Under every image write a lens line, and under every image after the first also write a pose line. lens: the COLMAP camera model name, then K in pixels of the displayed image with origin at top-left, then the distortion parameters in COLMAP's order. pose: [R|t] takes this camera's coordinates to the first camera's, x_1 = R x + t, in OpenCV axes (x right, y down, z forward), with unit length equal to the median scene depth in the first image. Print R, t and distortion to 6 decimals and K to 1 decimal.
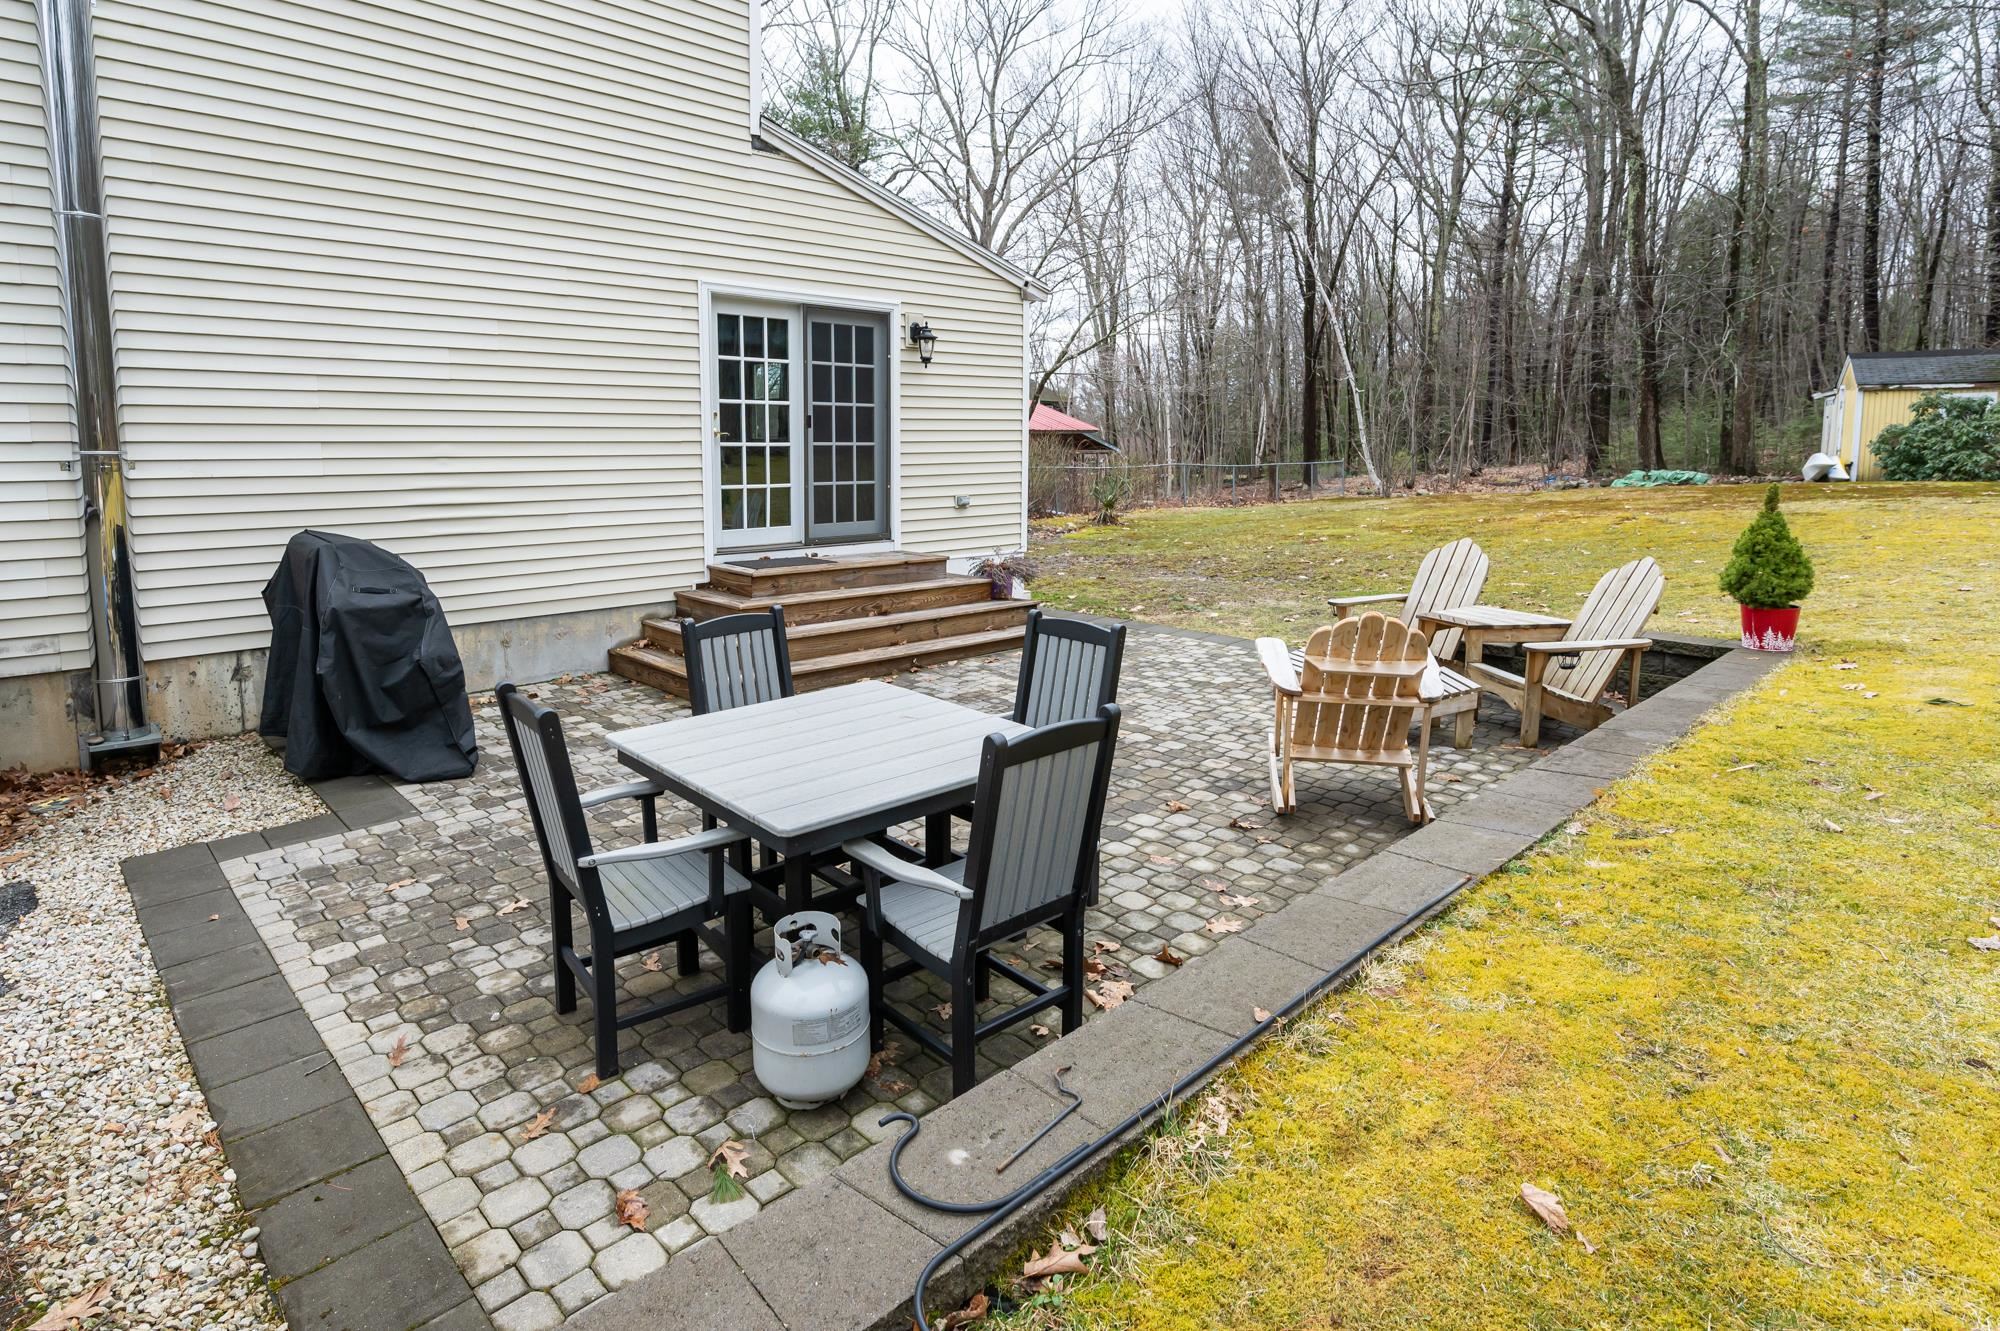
lens RADIAL K [[1028.6, 0, 880.1], [0, 1028.6, 556.8], [0, 0, 1]] dist [-0.002805, 0.000028]
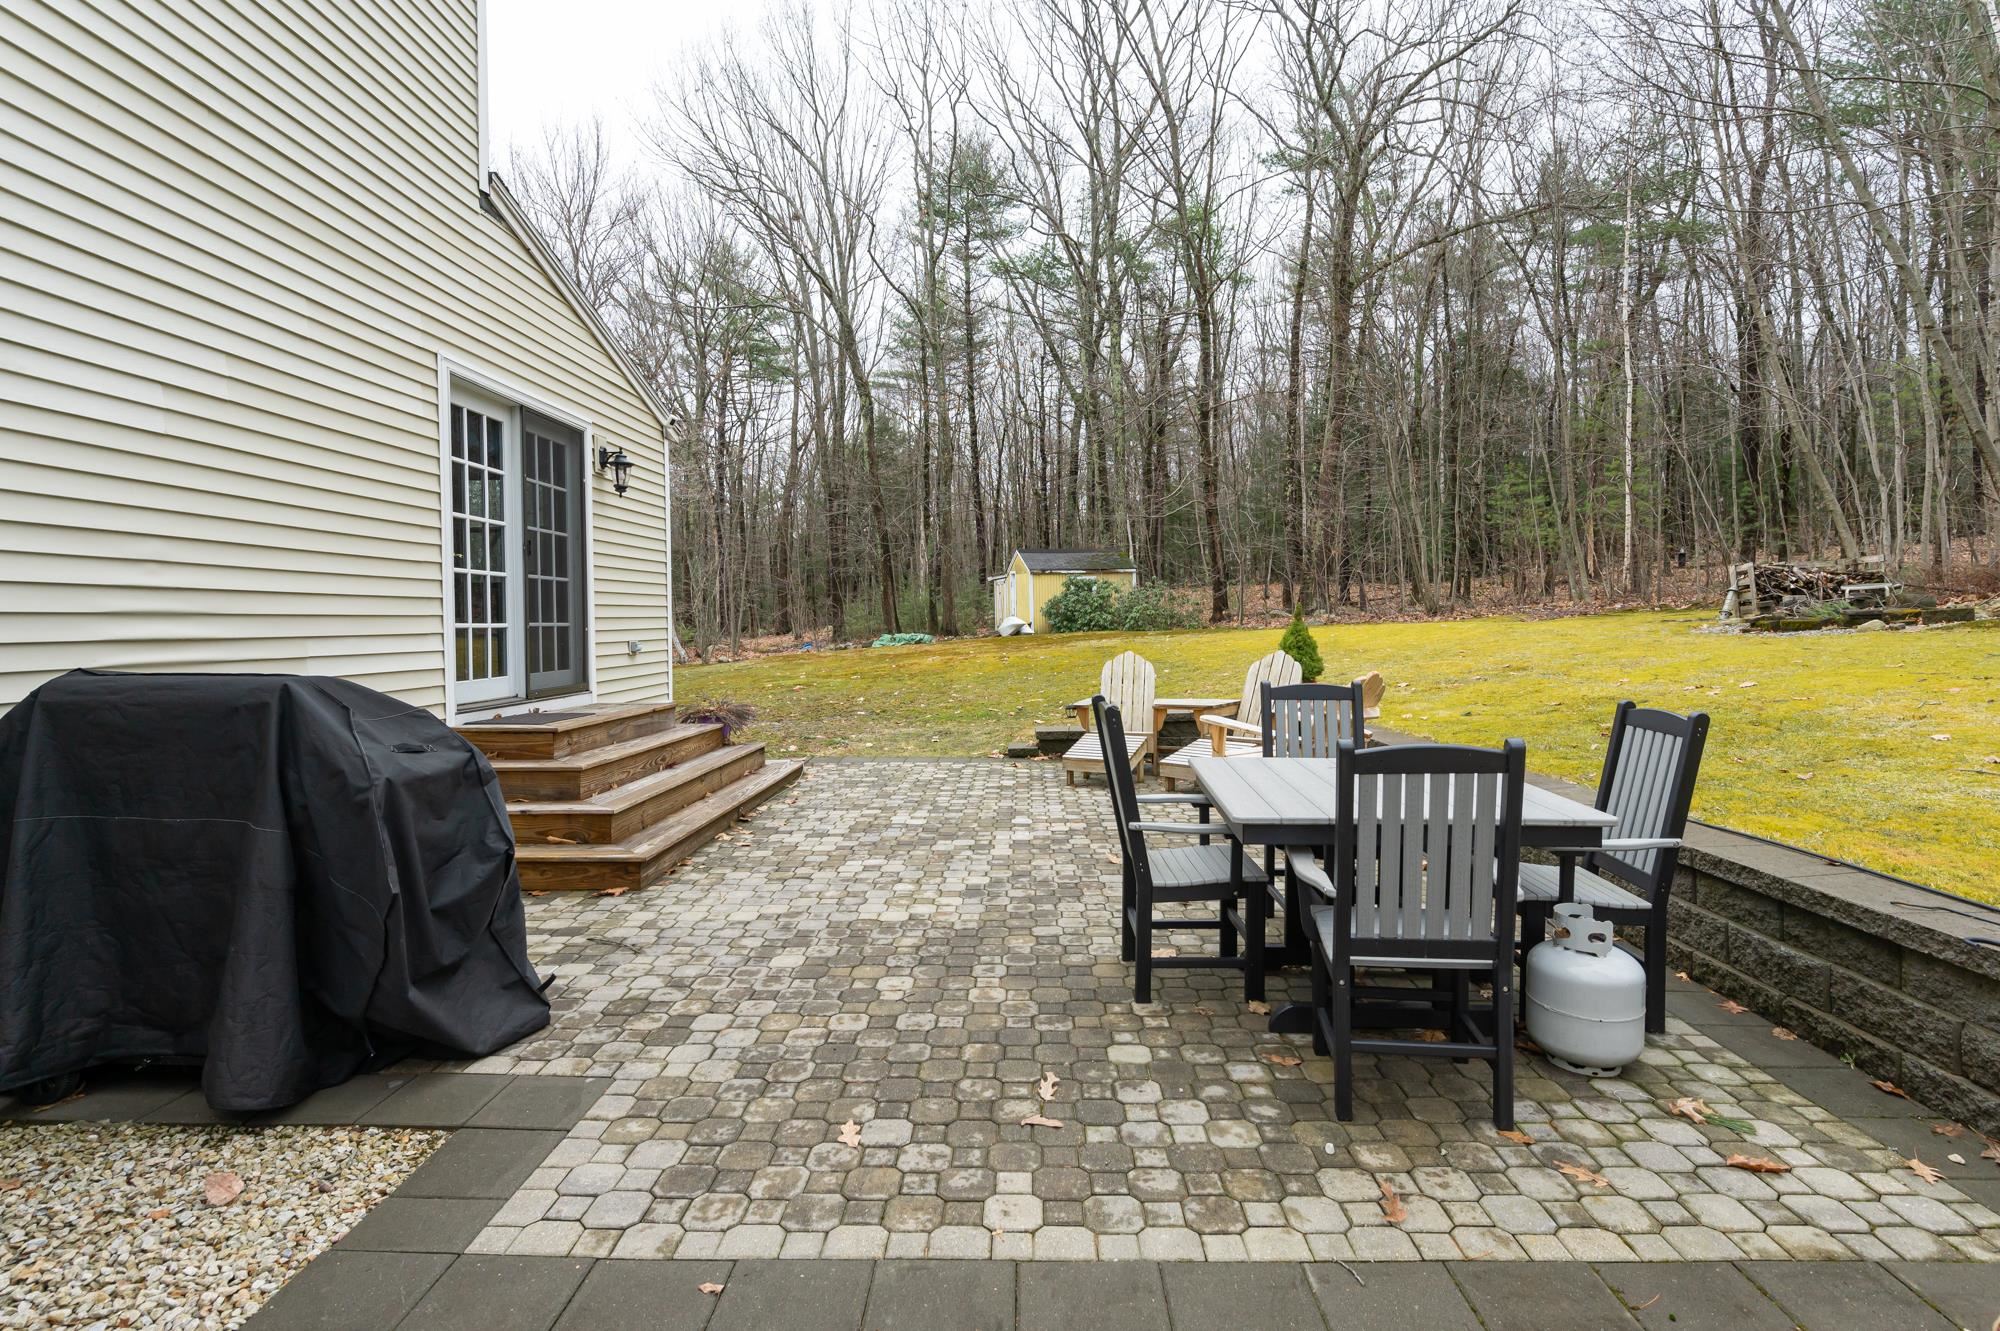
lens RADIAL K [[993.8, 0, 951.9], [0, 993.8, 657.6], [0, 0, 1]] dist [-0.007589, 0.000600]
pose [[0.695852, -0.032462, 0.717451, -0.436975], [0.088130, 0.995288, -0.040444, 0.019025], [-0.712758, 0.091372, 0.695433, 0.231887]]
